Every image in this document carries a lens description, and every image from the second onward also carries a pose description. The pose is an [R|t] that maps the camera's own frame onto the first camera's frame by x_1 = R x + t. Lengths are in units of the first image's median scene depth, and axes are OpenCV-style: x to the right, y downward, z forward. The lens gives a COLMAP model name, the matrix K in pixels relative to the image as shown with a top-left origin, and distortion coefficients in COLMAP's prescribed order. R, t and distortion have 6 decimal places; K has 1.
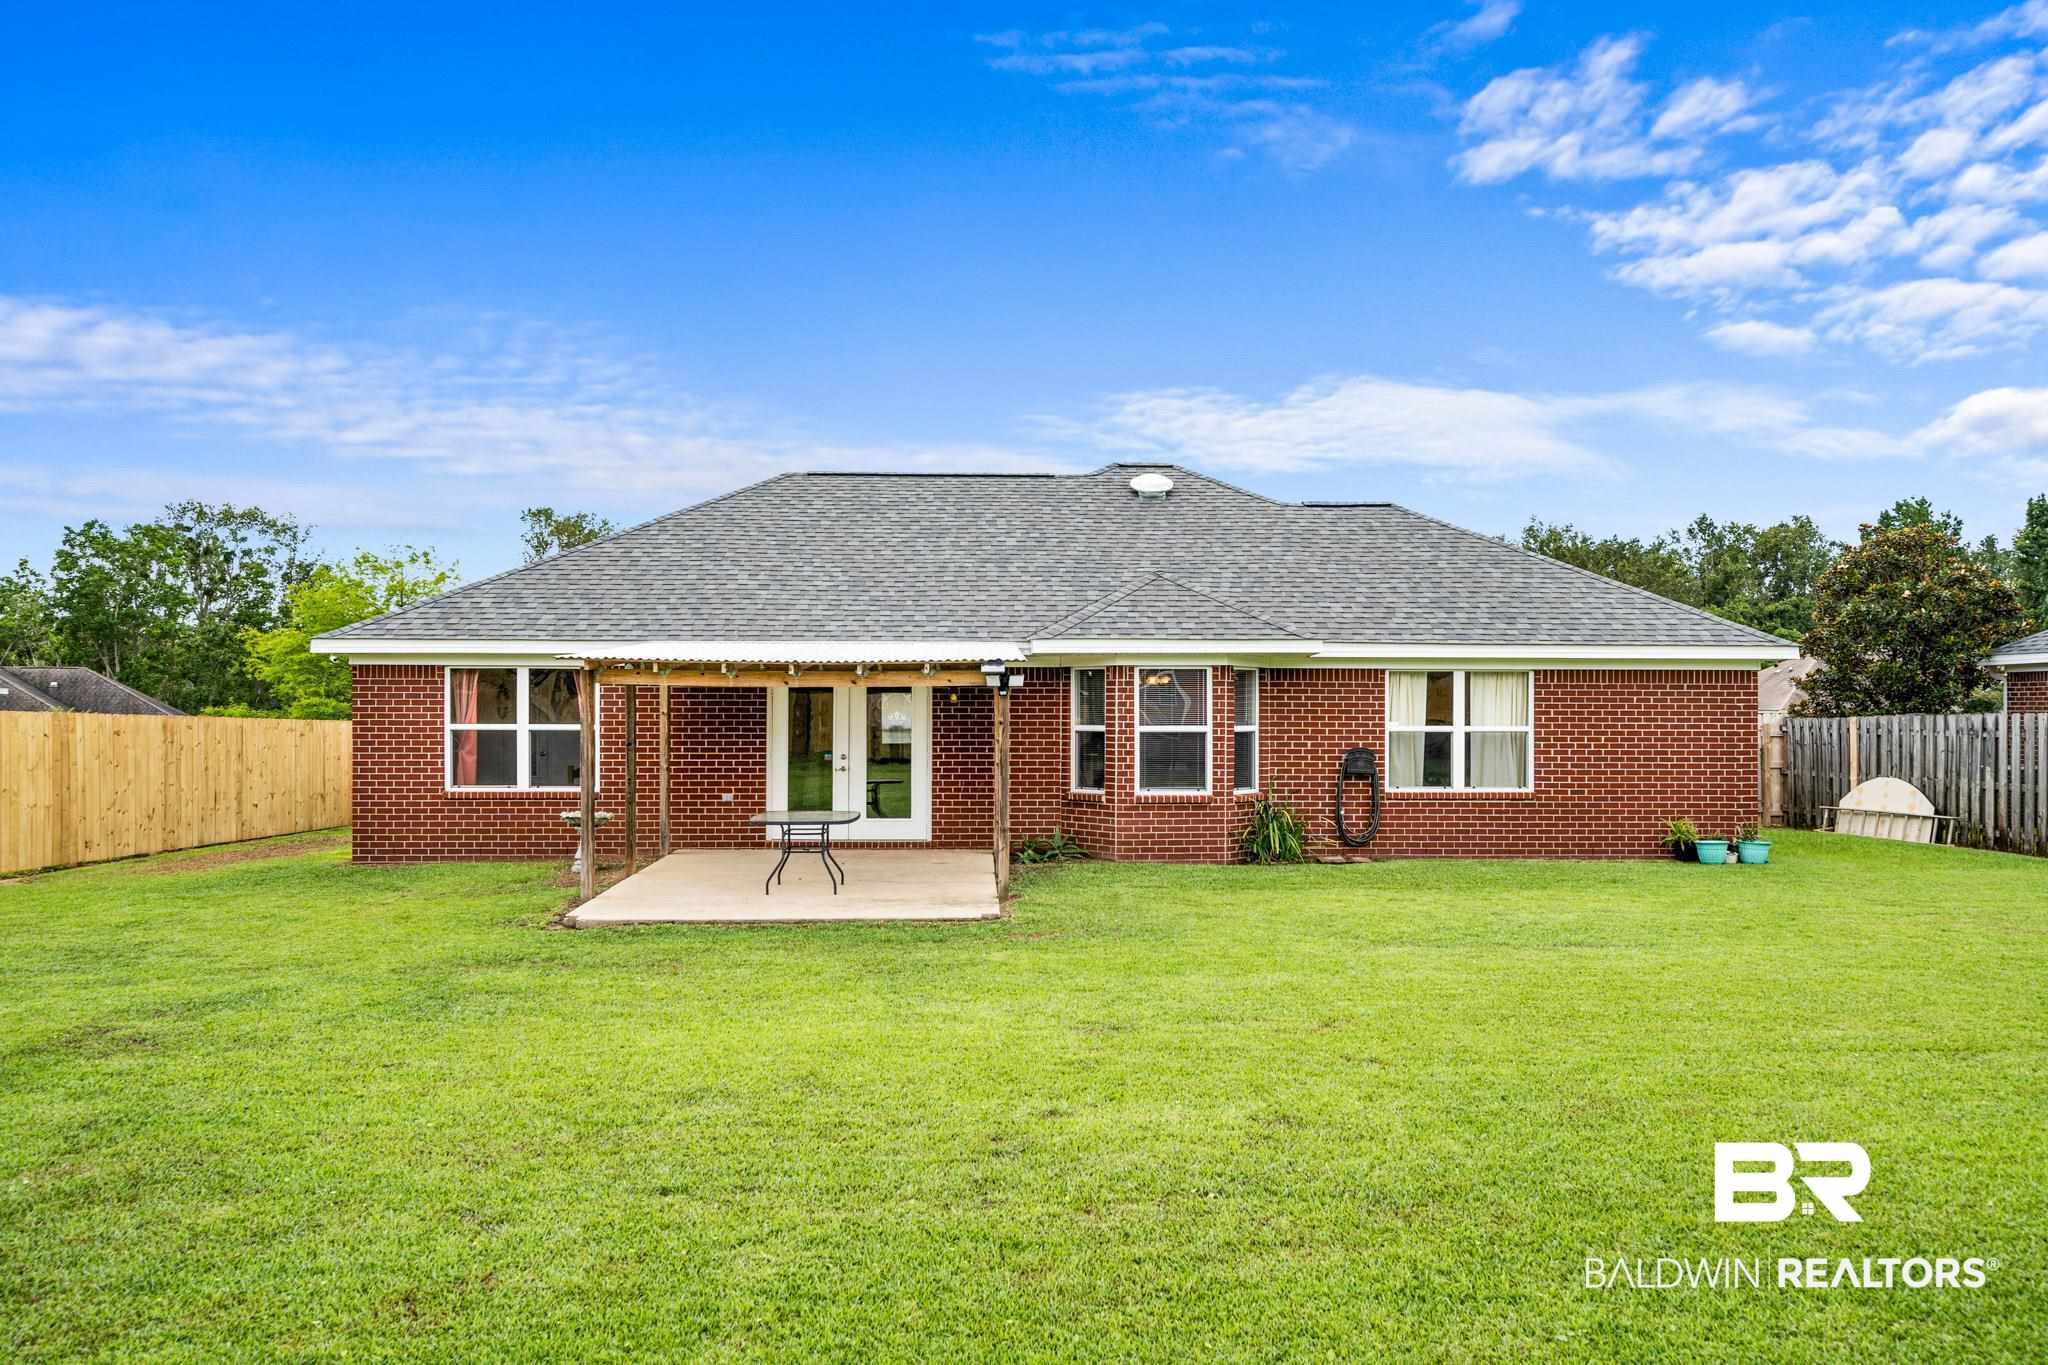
lens RADIAL K [[1403.7, 0, 1024.0], [0, 1403.7, 682.5], [0, 0, 1]] dist [0.005798, 0.001706]
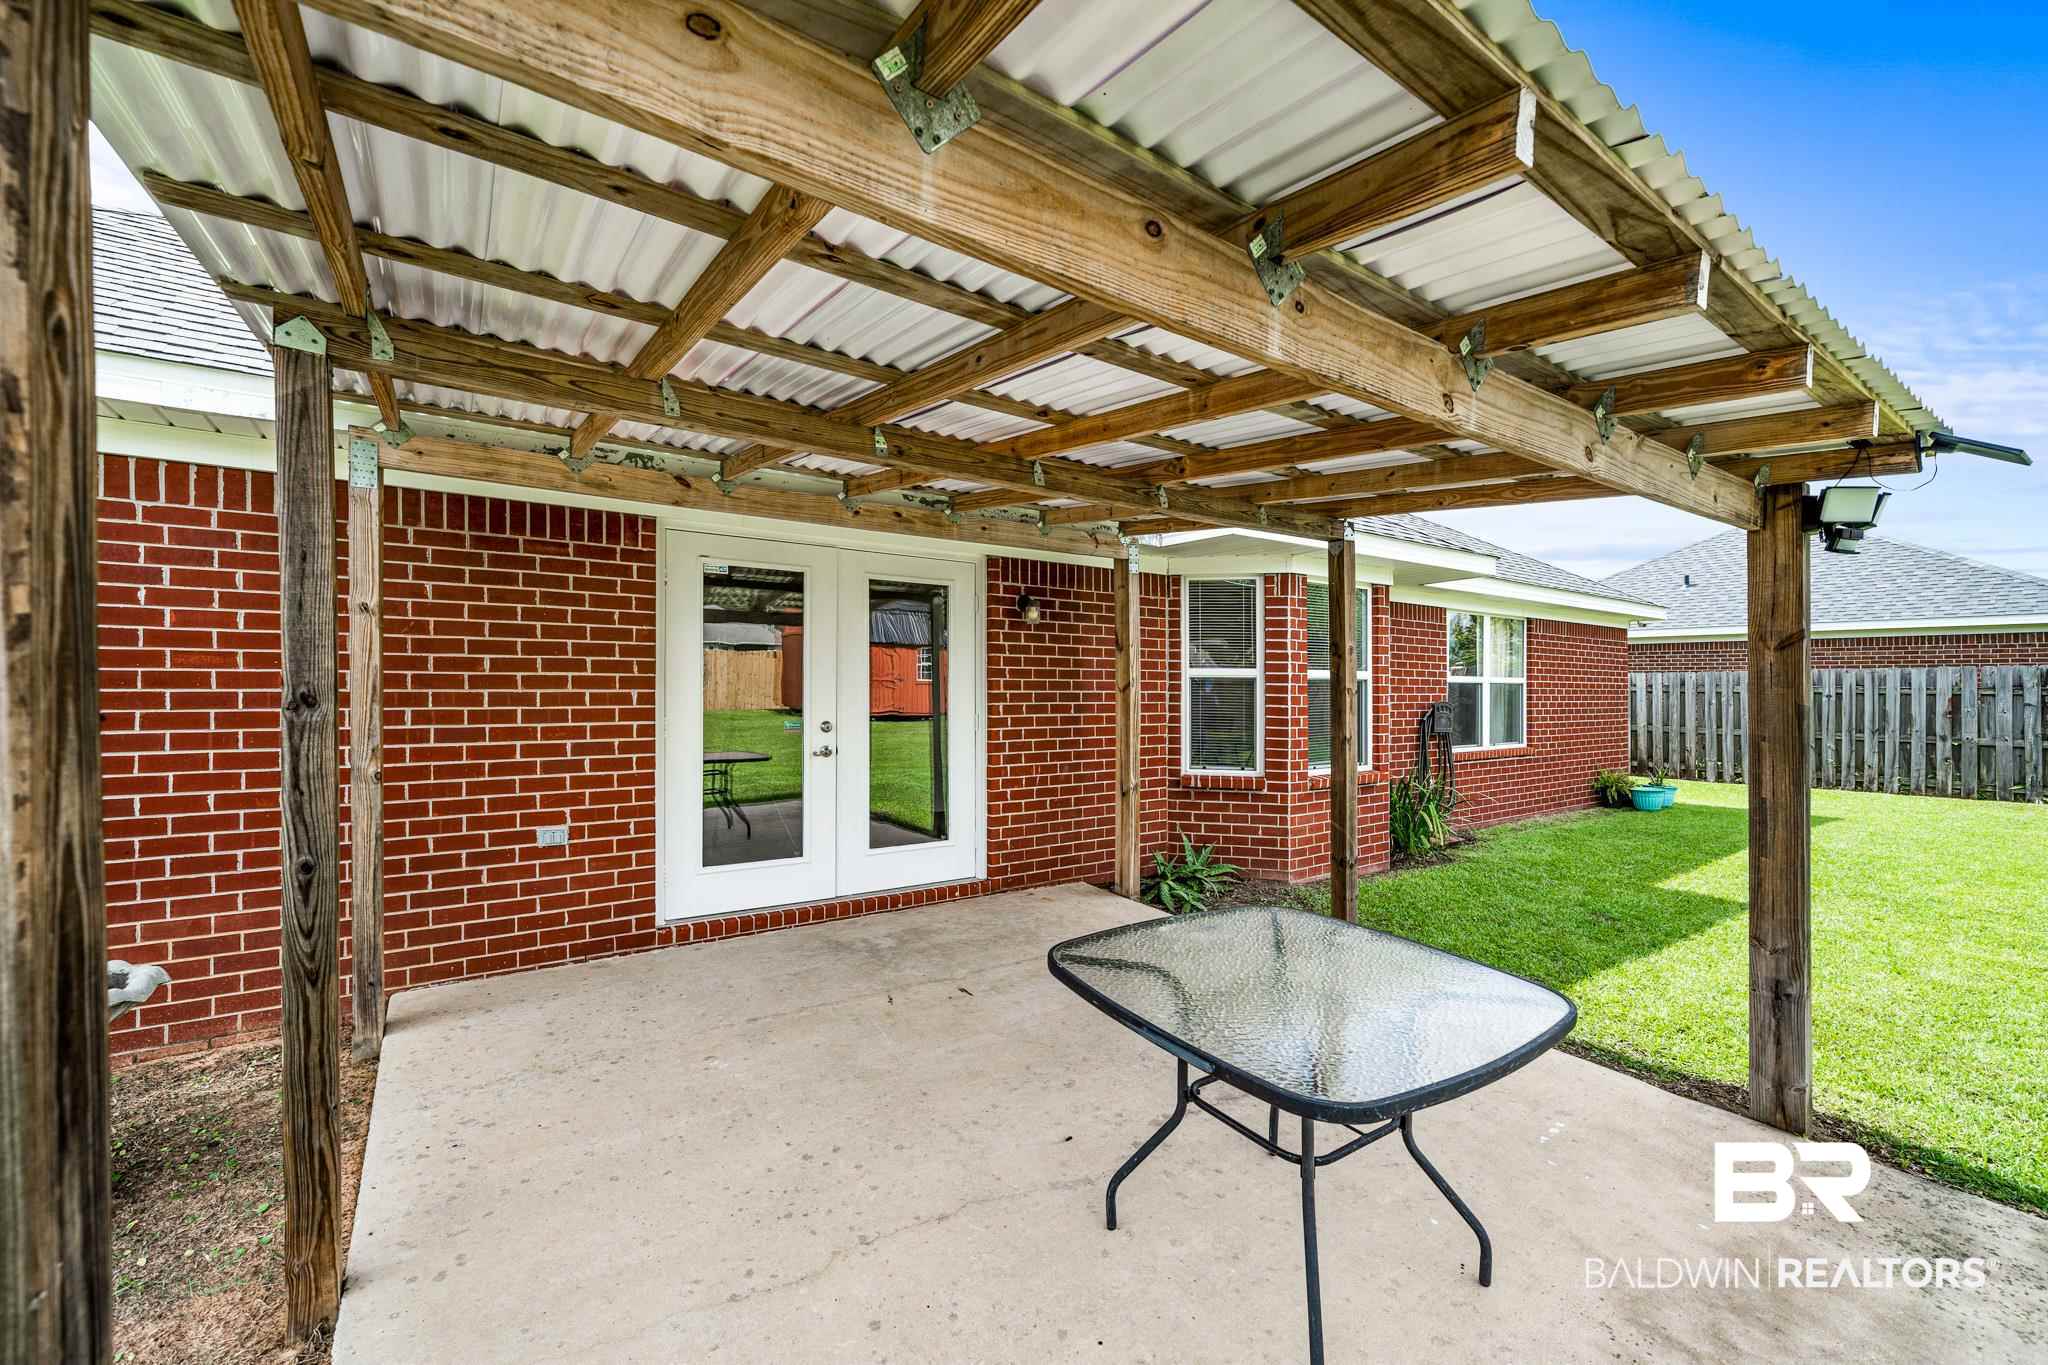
lens RADIAL K [[839.5, 0, 1052.2], [0, 839.5, 680.1], [0, 0, 1]] dist [-0.001582, -0.000319]
pose [[0.825173, 0.009095, 0.564807, -0.227483], [-0.021120, 0.999668, 0.014759, 0.031338], [-0.564485, -0.024107, 0.825091, 0.721903]]
